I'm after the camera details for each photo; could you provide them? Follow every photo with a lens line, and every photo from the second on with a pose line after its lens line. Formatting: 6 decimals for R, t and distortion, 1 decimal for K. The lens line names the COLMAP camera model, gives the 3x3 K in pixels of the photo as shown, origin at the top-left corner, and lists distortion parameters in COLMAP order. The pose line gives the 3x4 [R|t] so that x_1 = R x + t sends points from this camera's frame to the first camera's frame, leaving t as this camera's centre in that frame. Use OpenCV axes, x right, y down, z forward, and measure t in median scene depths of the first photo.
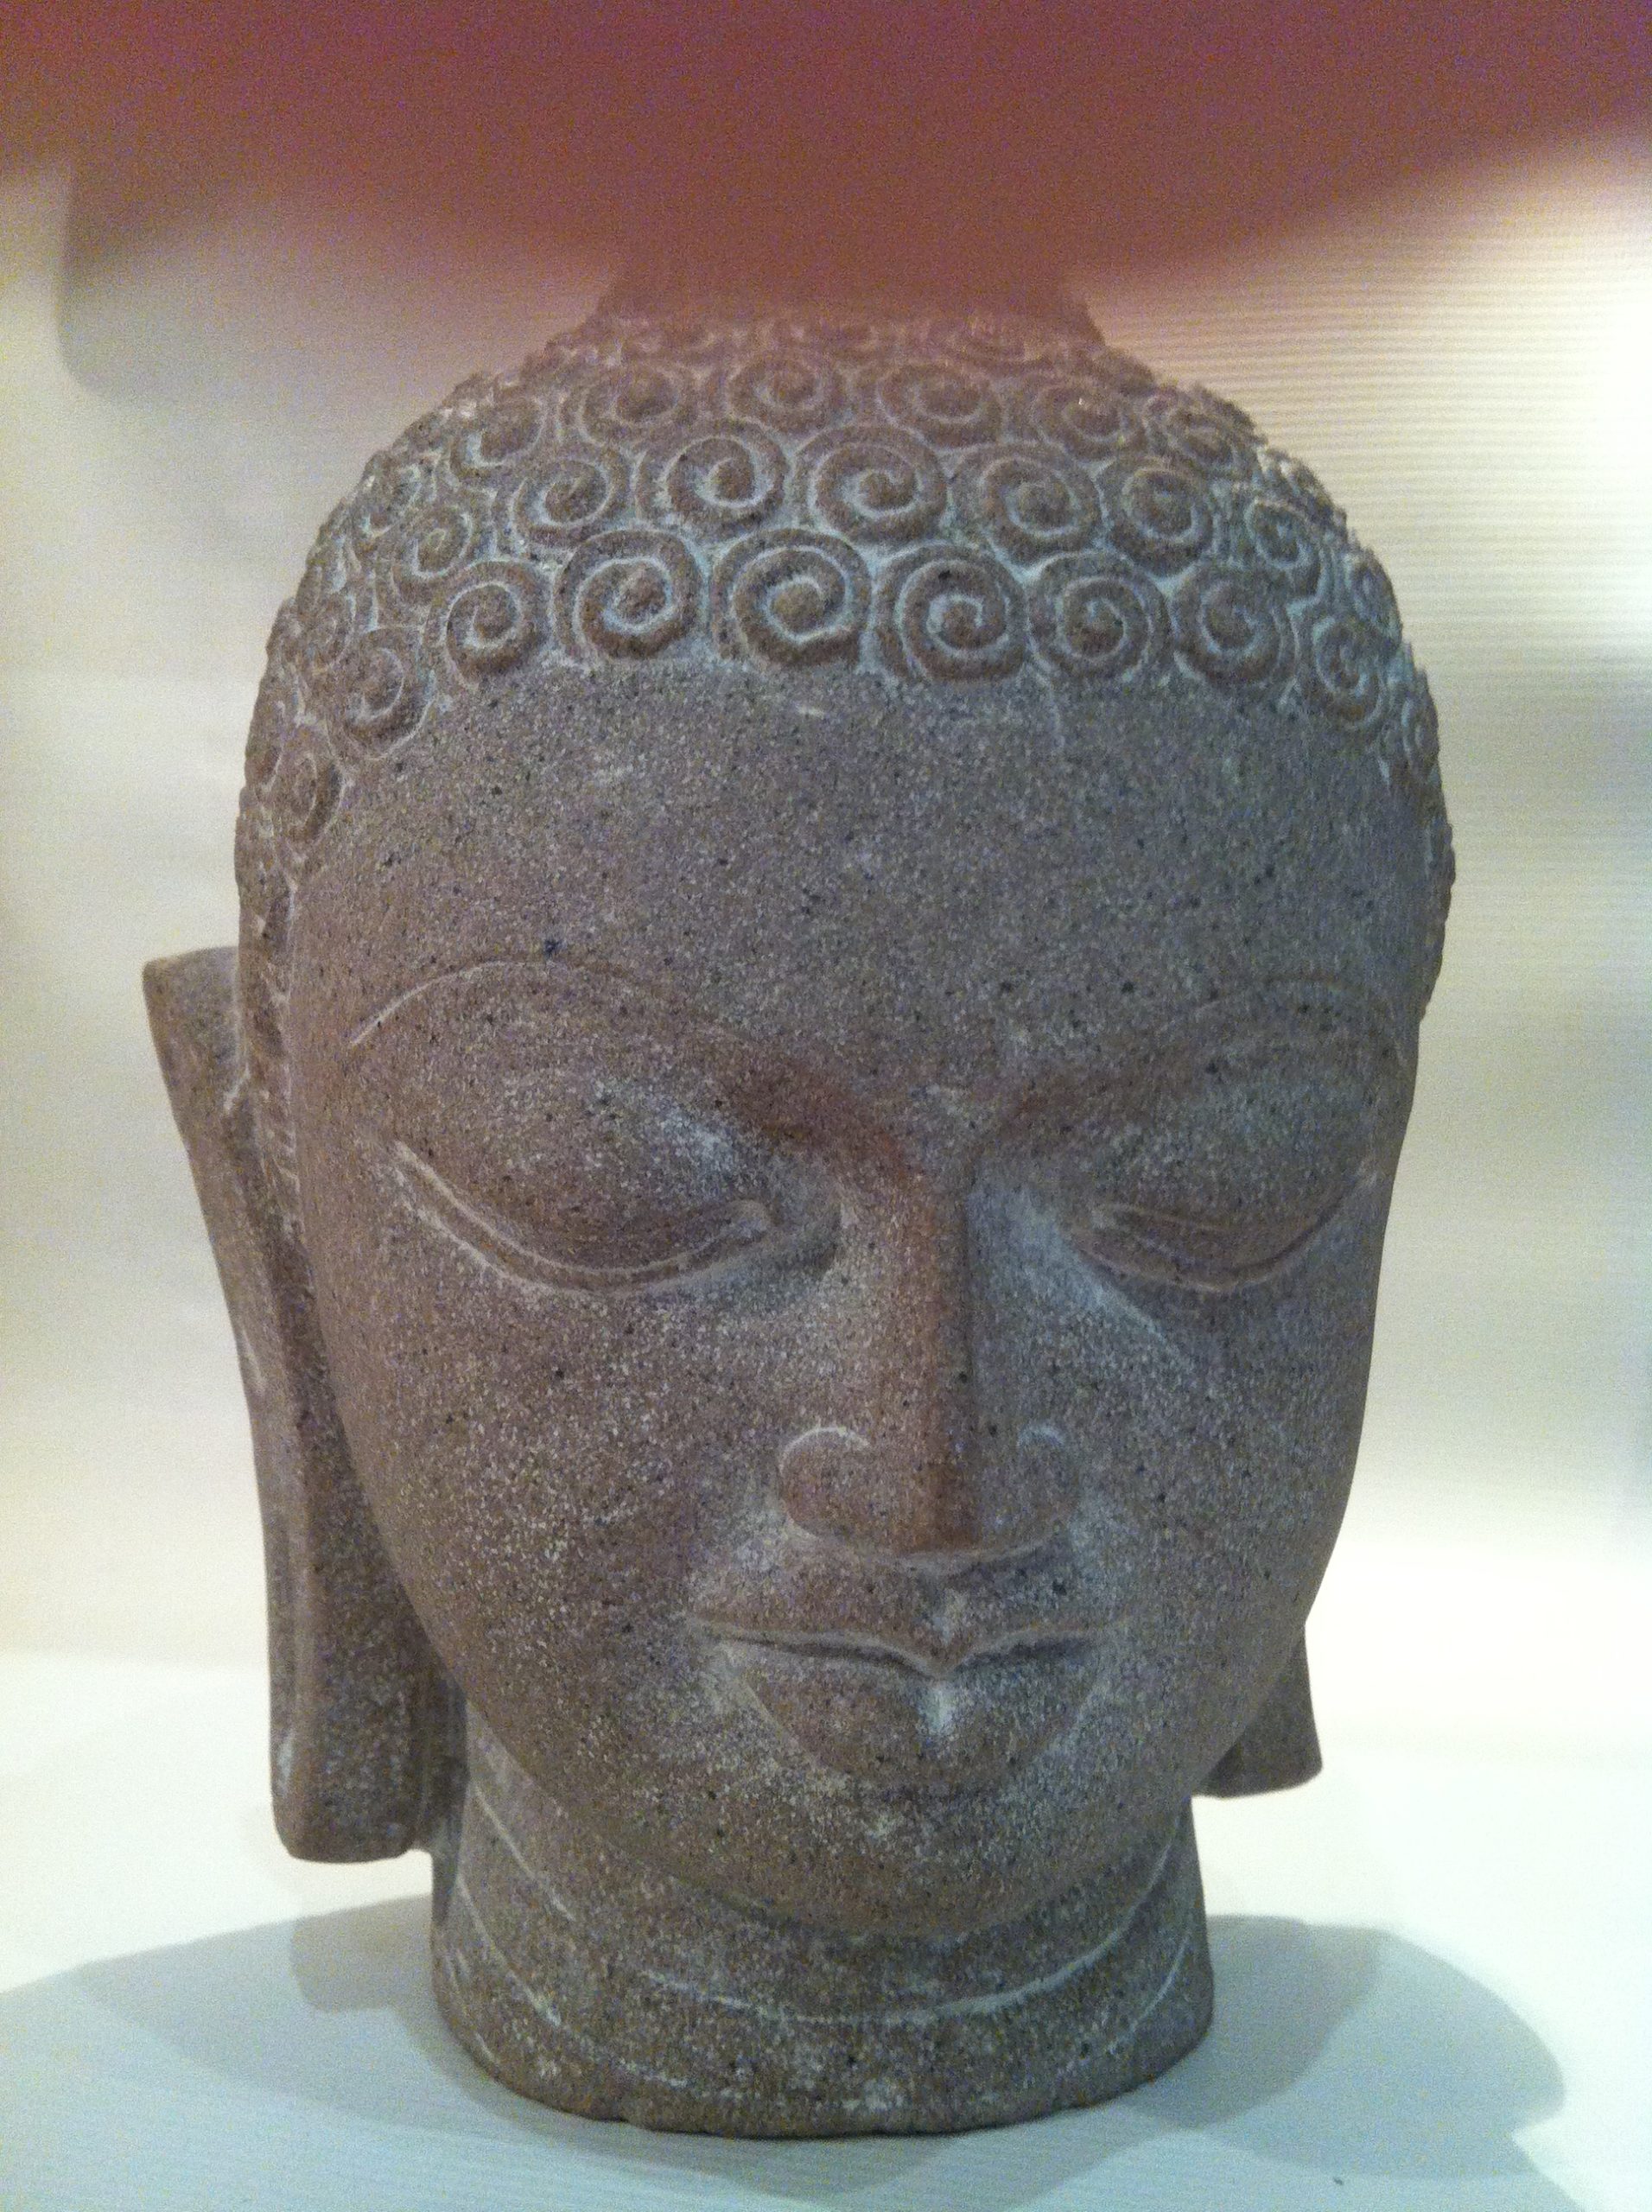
lens RADIAL K [[2075.7, 0, 848.3], [0, 2075.7, 1125.9], [0, 0, 1]] dist [0.035120, 0.000000]
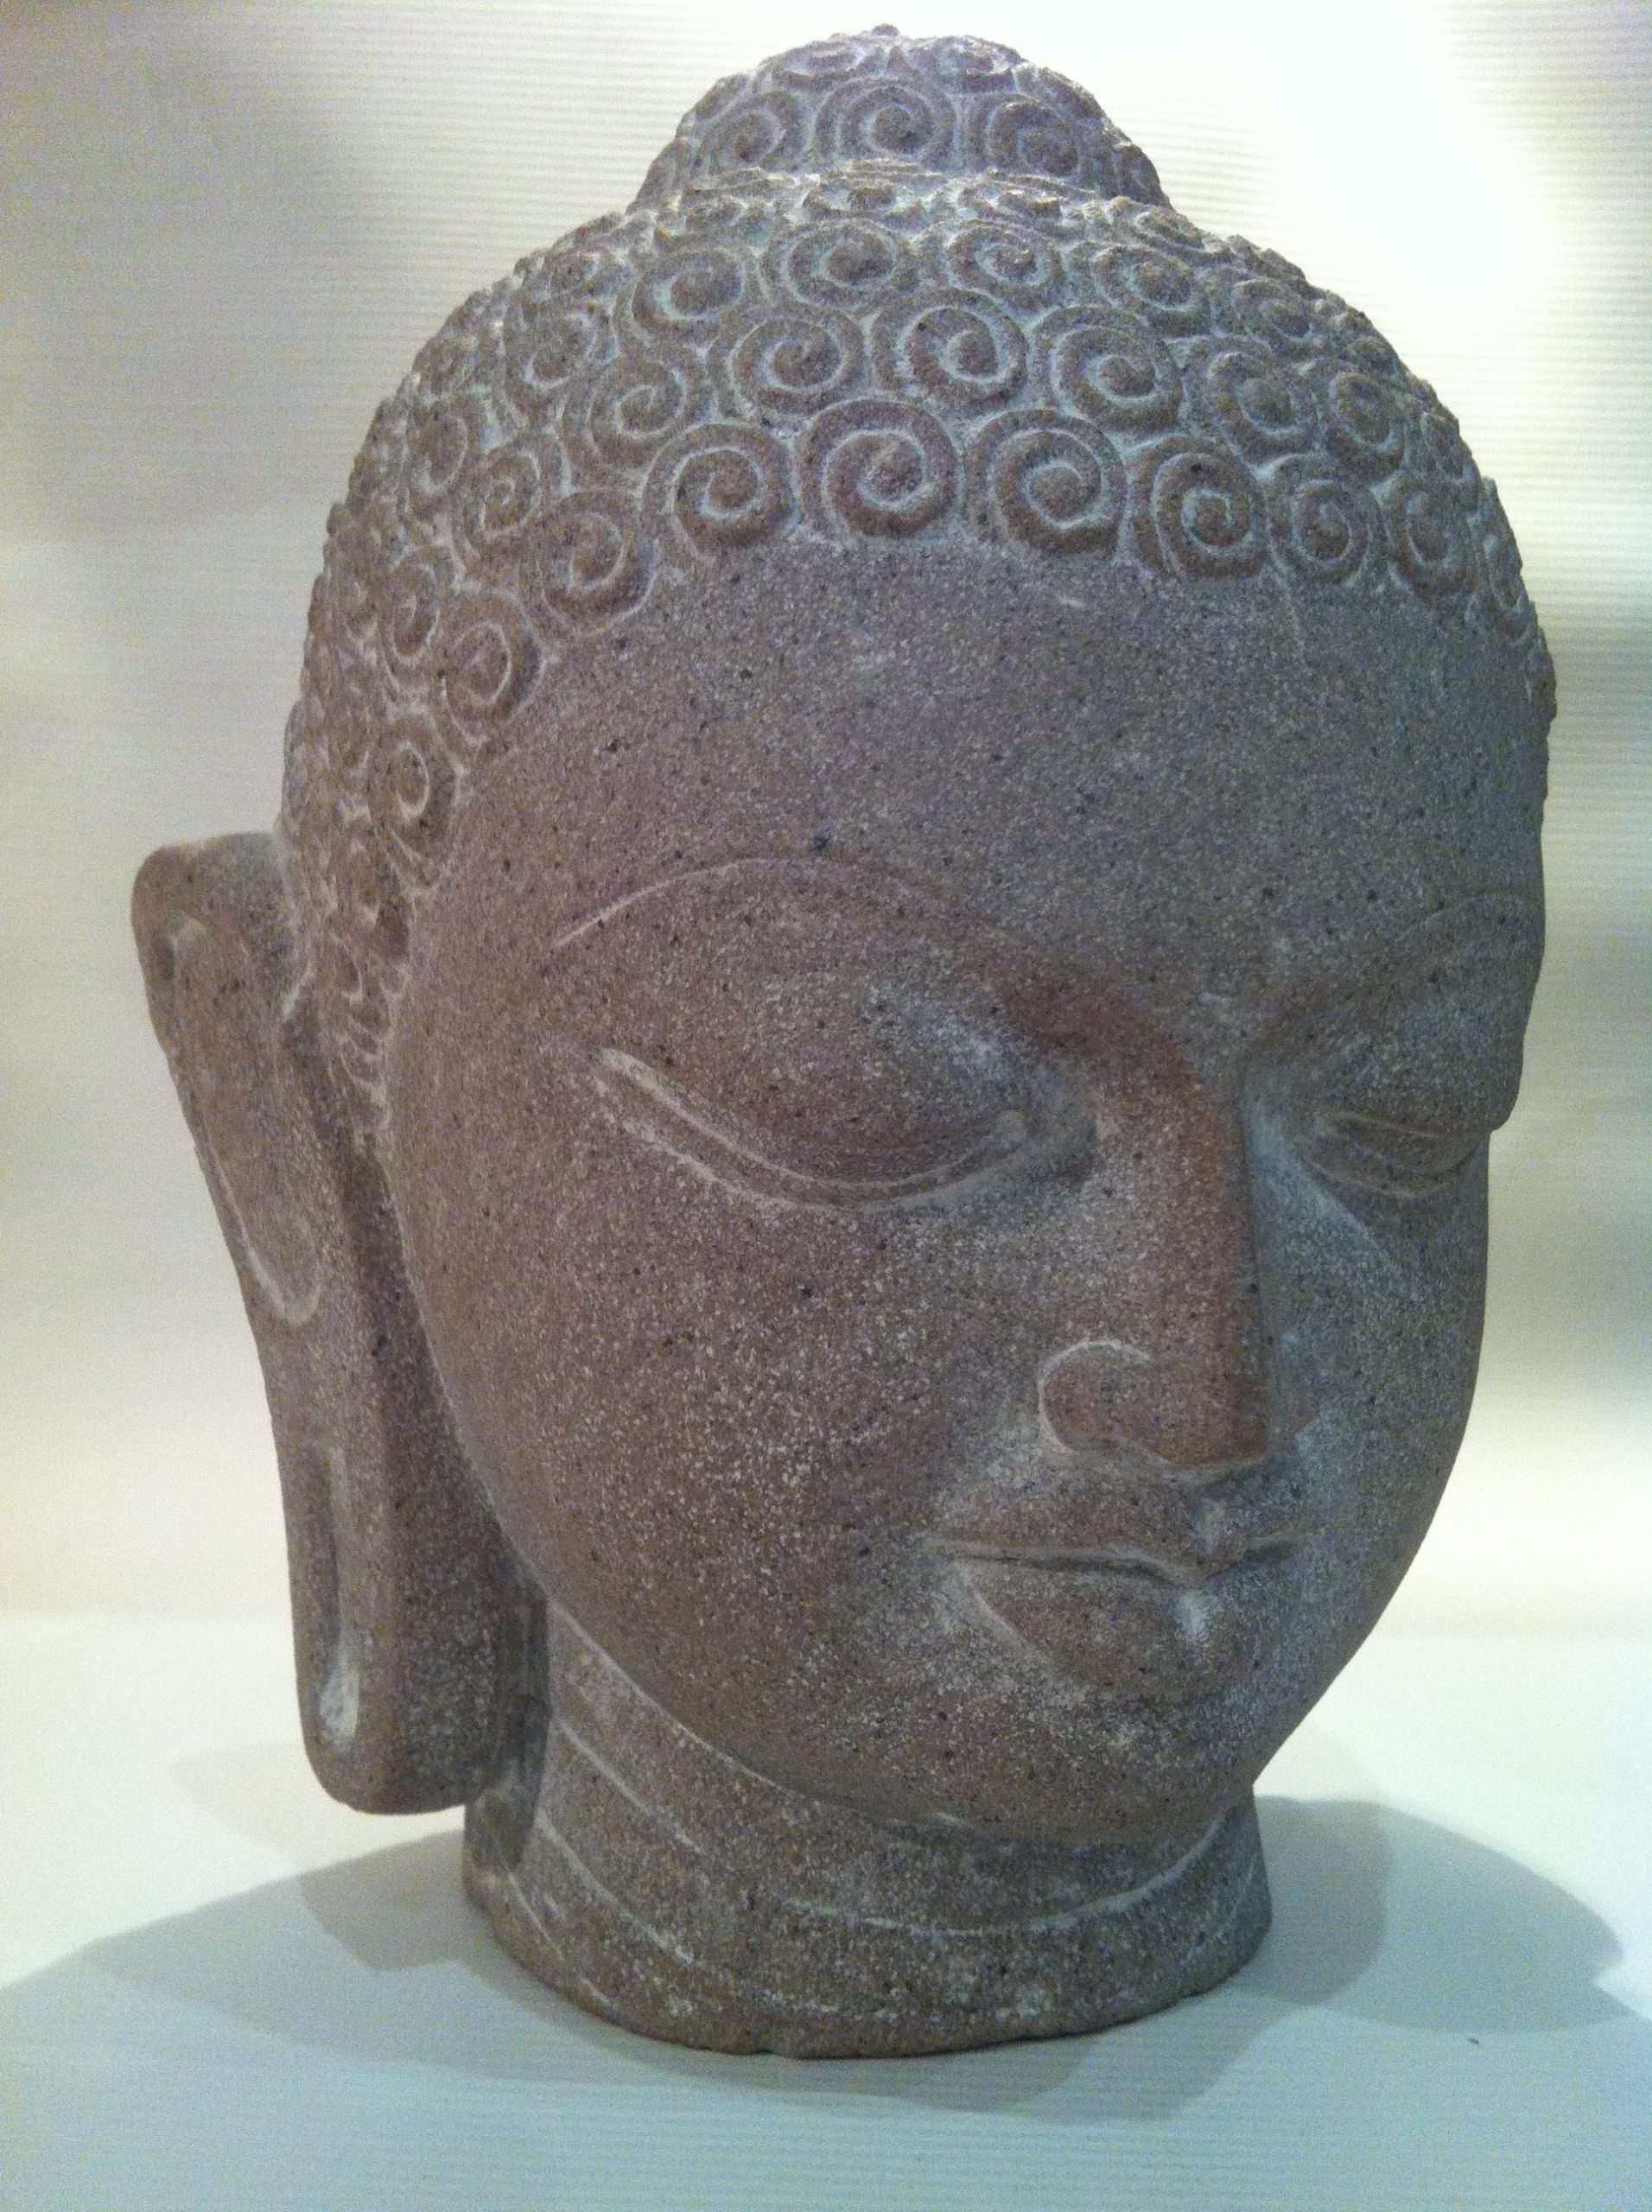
lens RADIAL K [[2075.7, 0, 833.6], [0, 2075.7, 1117.4], [0, 0, 1]] dist [0.035120, 0.000000]
pose [[0.977119, -0.004849, 0.212639, -0.322873], [-0.003961, 0.999152, 0.040988, -0.000044], [-0.212657, -0.040892, 0.976271, 0.067785]]
